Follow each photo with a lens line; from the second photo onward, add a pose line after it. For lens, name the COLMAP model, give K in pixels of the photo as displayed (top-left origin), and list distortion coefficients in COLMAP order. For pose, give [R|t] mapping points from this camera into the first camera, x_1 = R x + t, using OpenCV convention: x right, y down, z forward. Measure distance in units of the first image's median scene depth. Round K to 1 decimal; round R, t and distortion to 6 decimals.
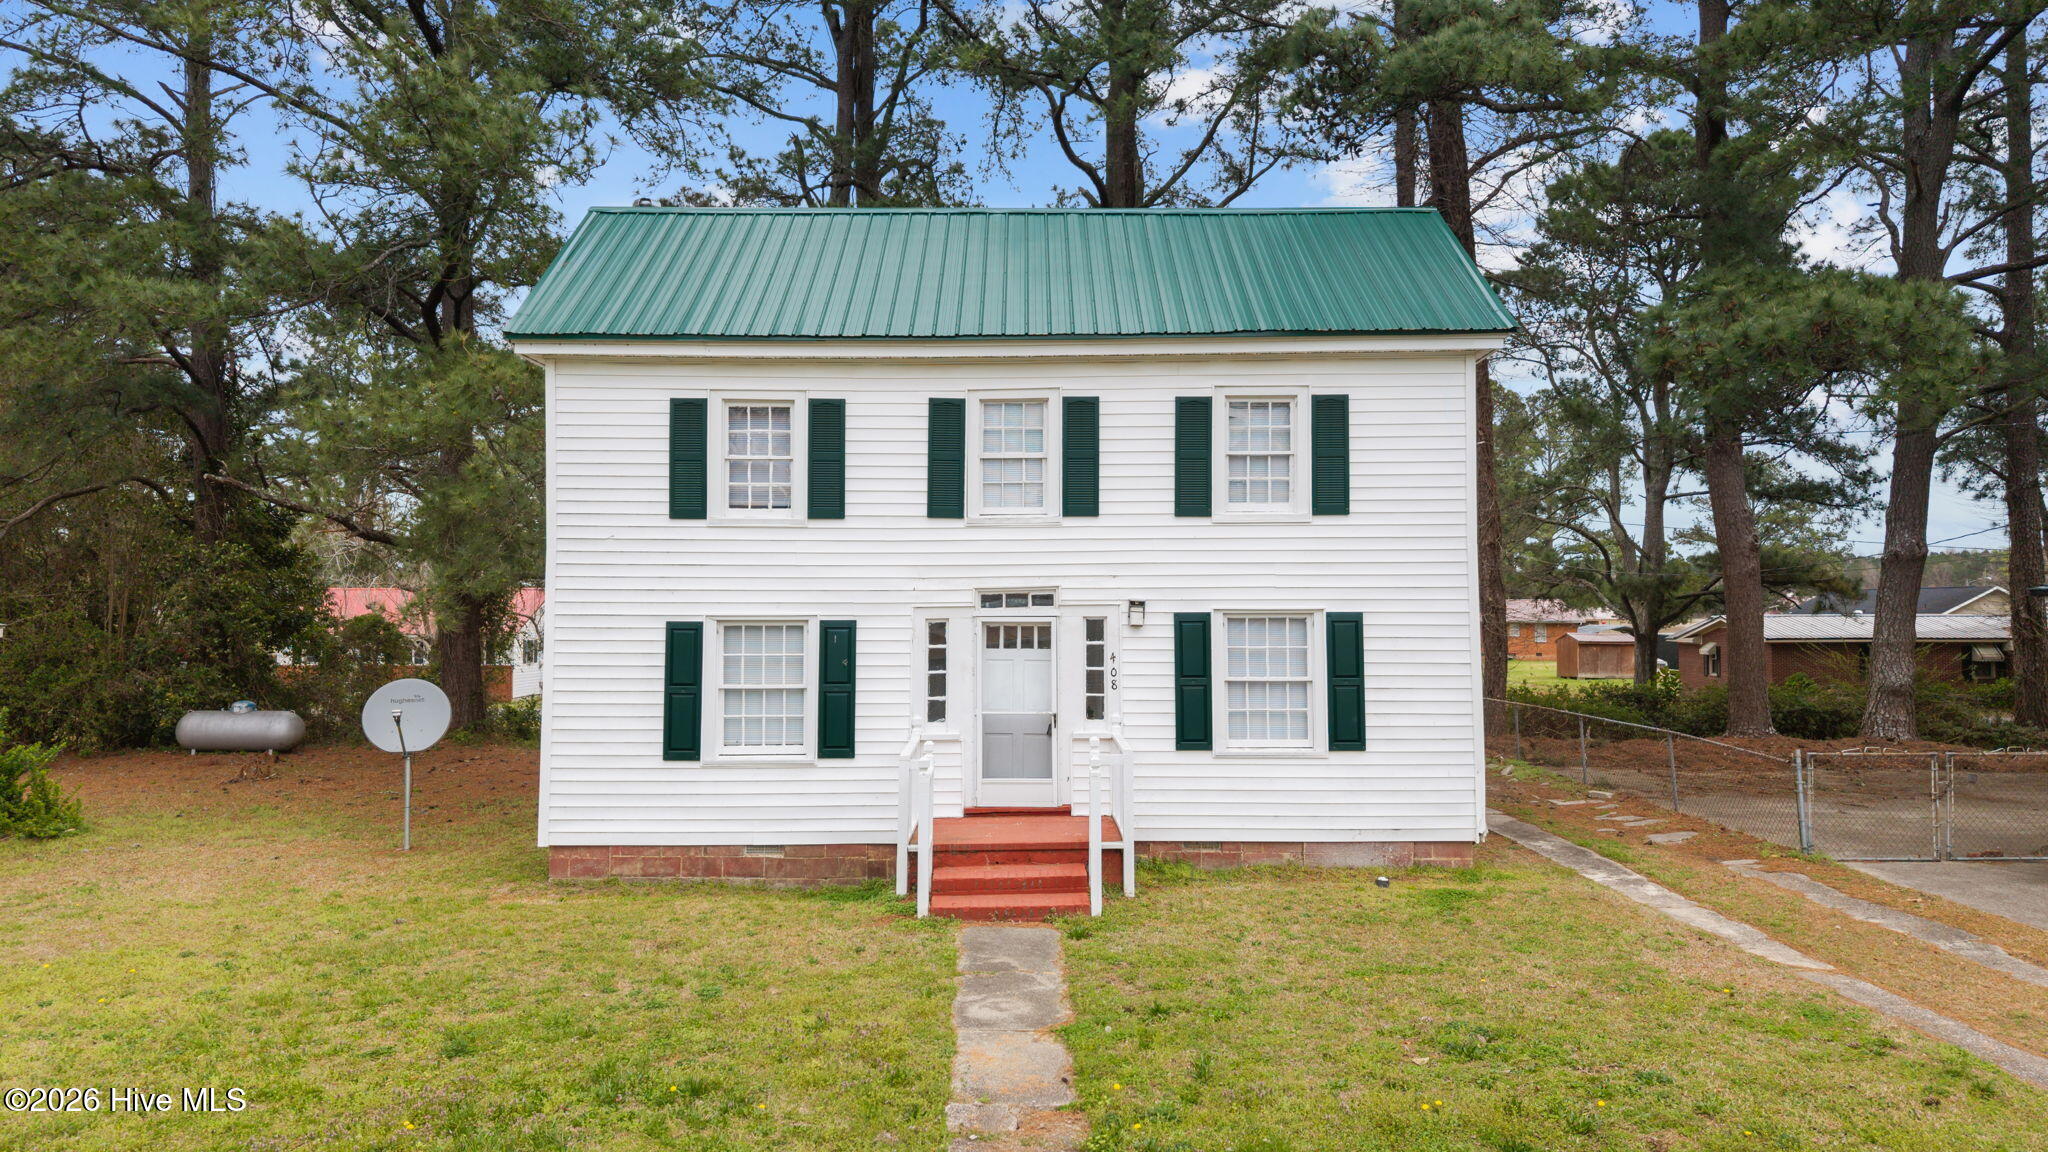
lens RADIAL K [[1391.9, 0, 1024.0], [0, 1391.9, 576.0], [0, 0, 1]] dist [0.012509, -0.000725]
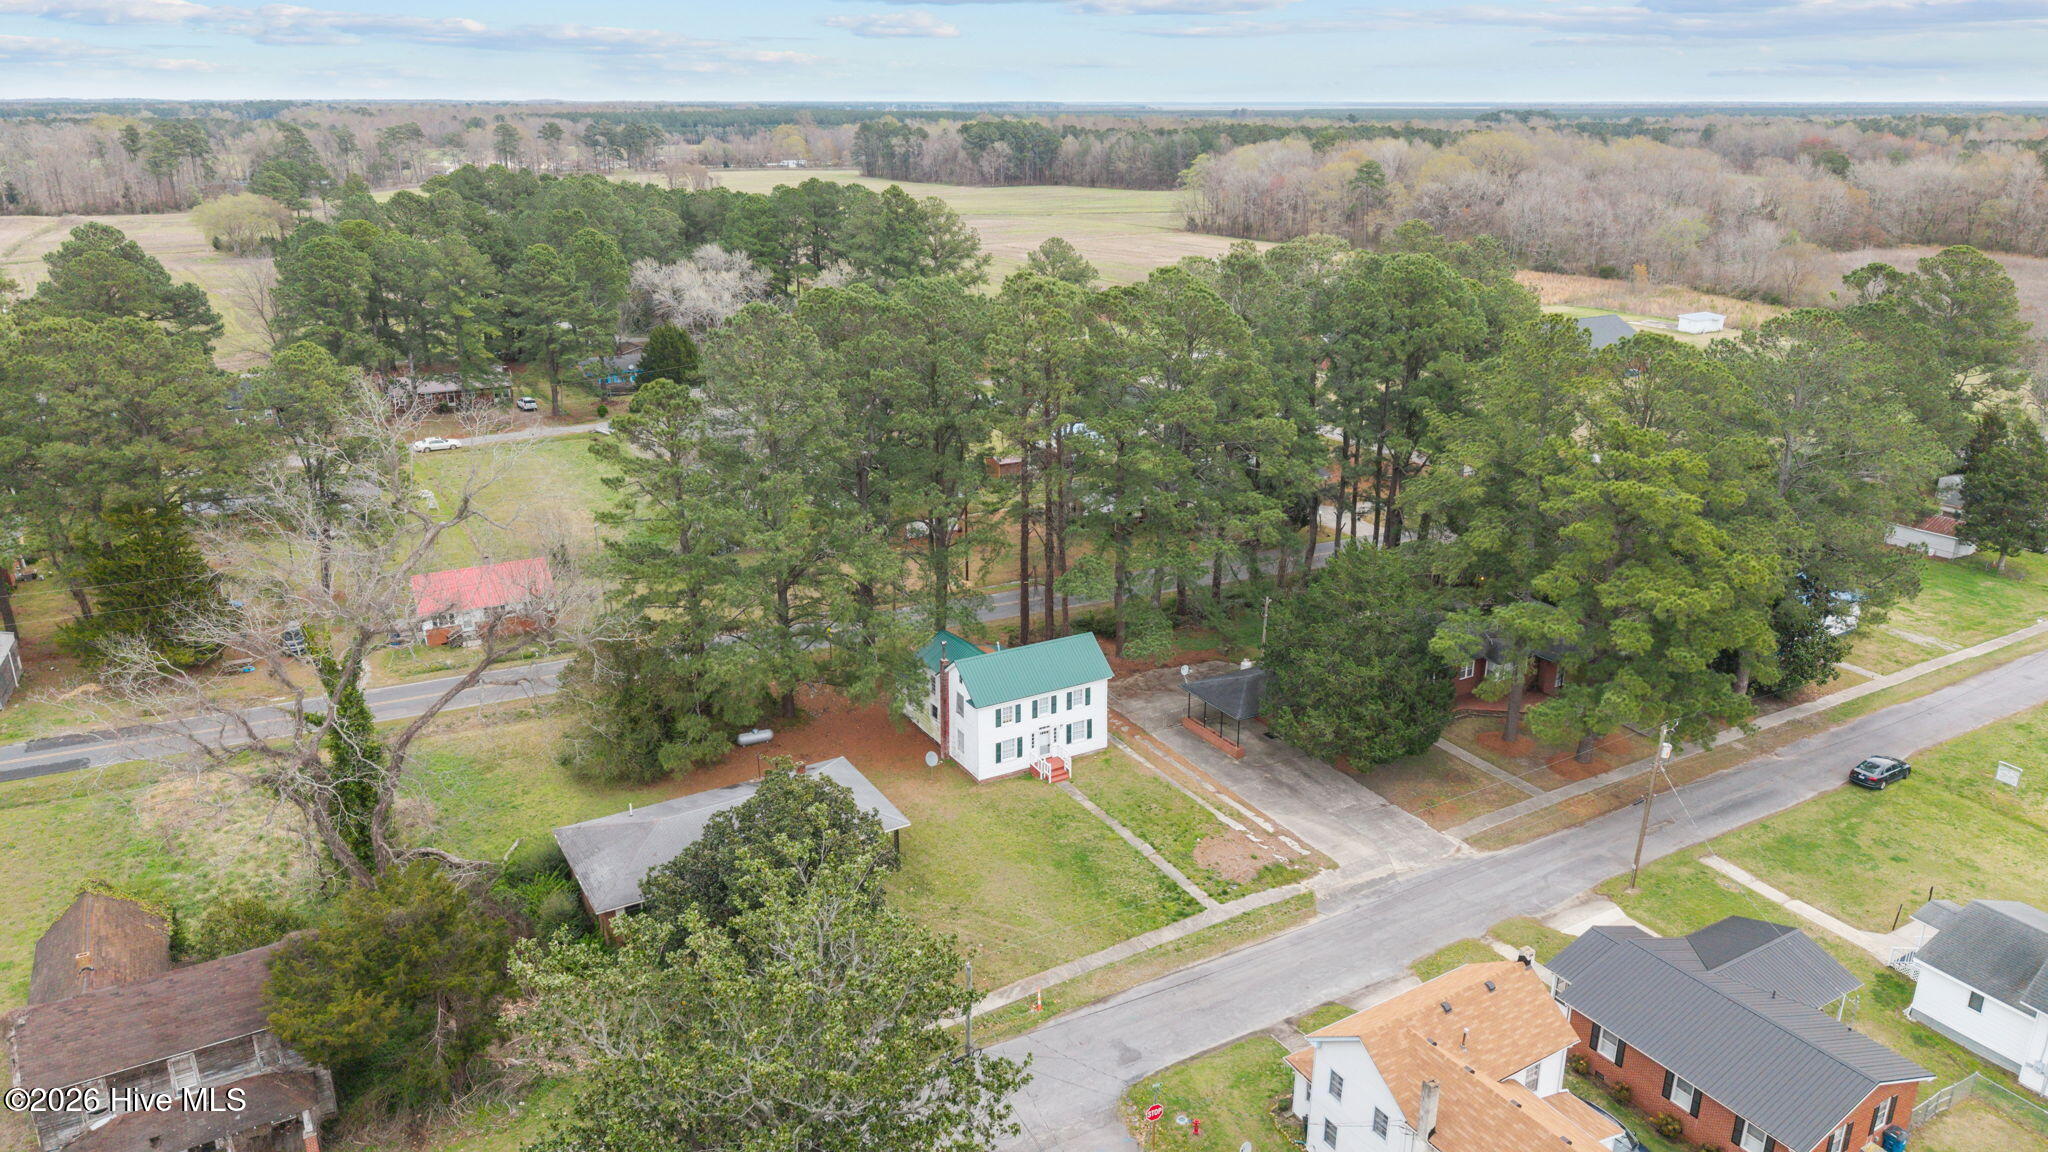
lens RADIAL K [[1377.9, 0, 1024.0], [0, 1377.9, 576.0], [0, 0, 1]] dist [0.042920, -0.043388]
pose [[0.875158, -0.156001, 0.457999, -2.816792], [-0.011542, 0.939595, 0.342095, -2.741139], [-0.483700, -0.304673, 0.820493, -3.829087]]
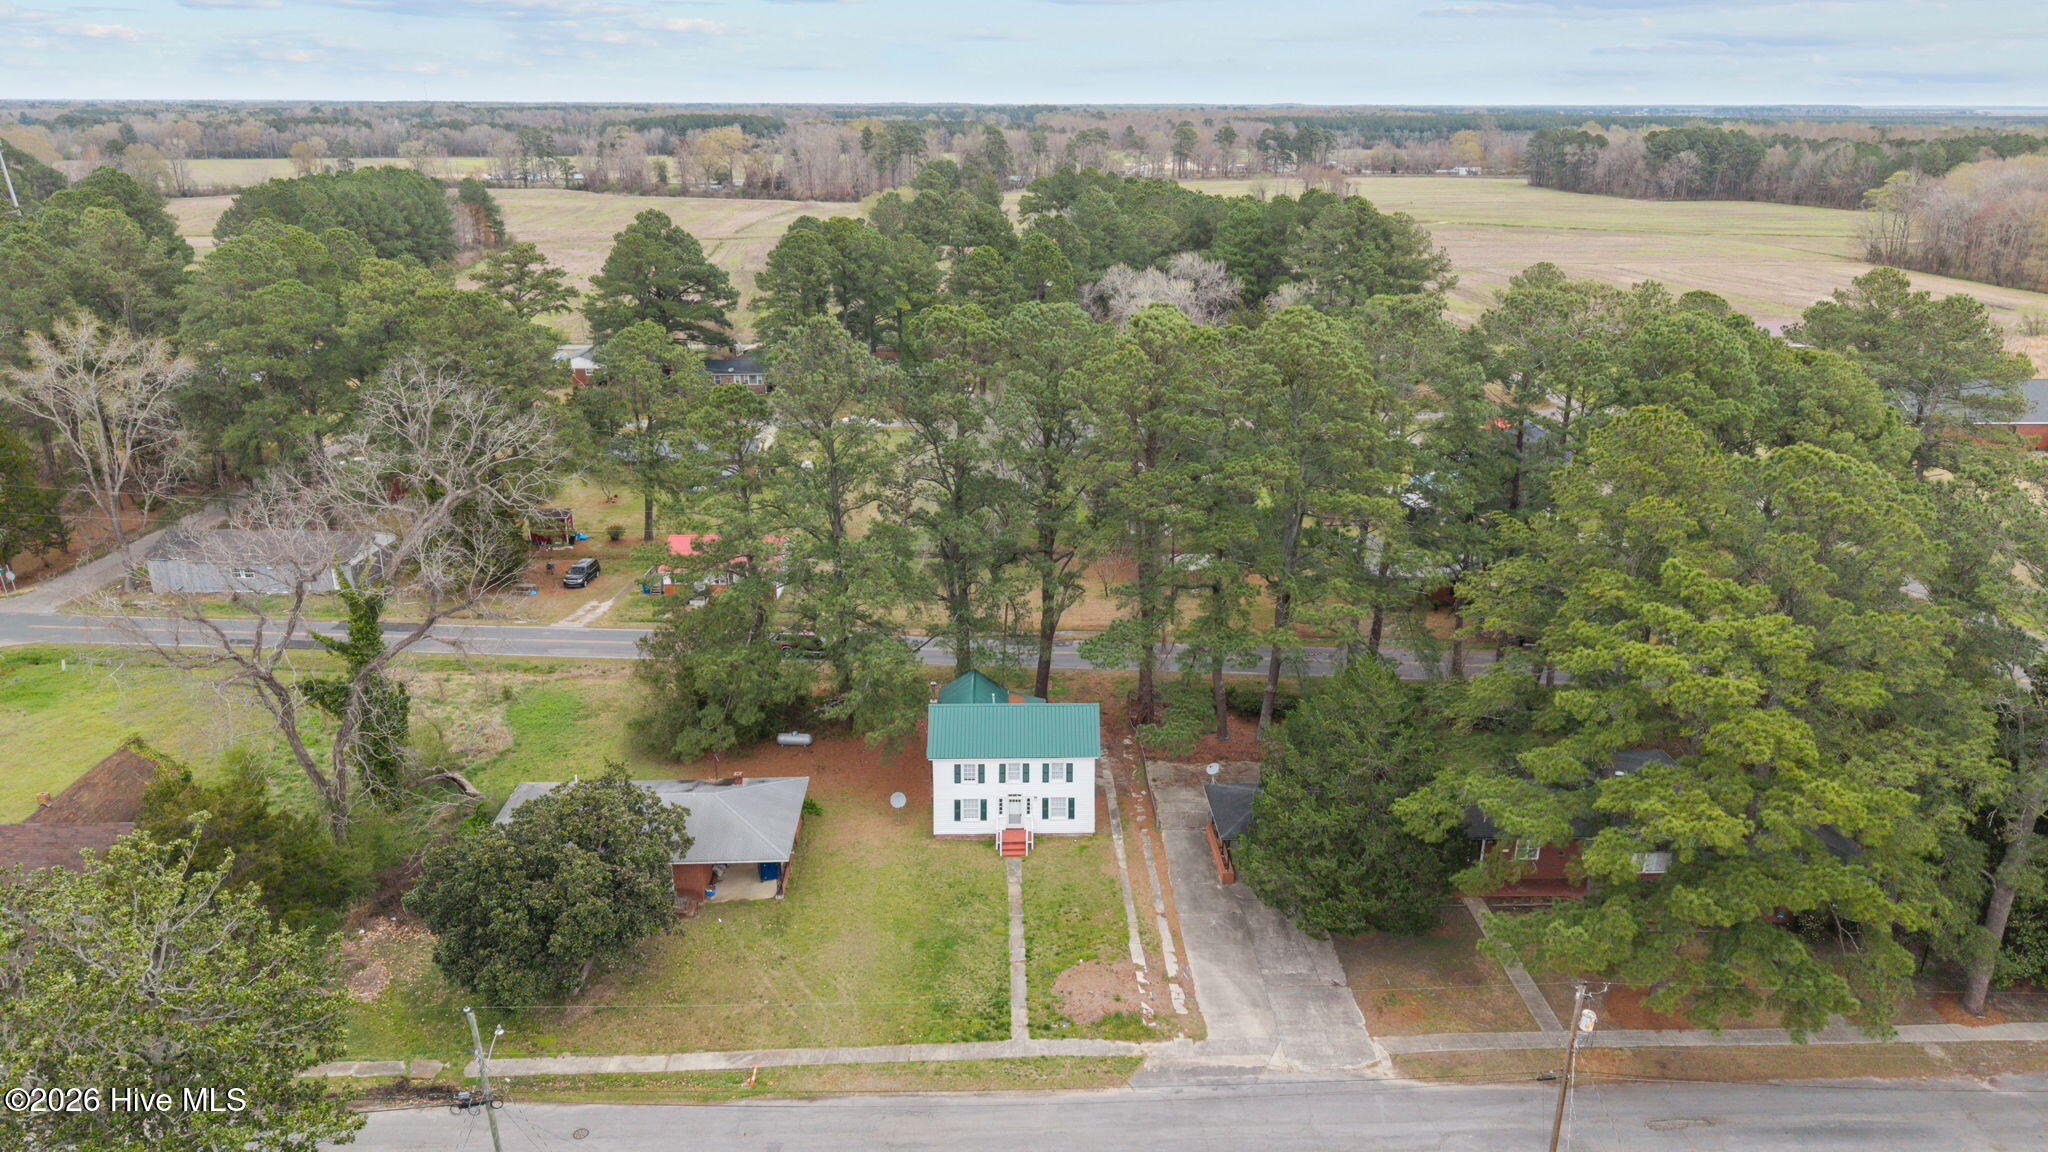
lens RADIAL K [[1370.1, 0, 1027.8], [0, 1370.1, 566.6], [0, 0, 1]] dist [0.014760, -0.003903]
pose [[0.999959, 0.001541, 0.008915, -0.003313], [-0.004484, 0.940264, 0.340417, -2.805764], [-0.007858, -0.340443, 0.940232, -4.012872]]
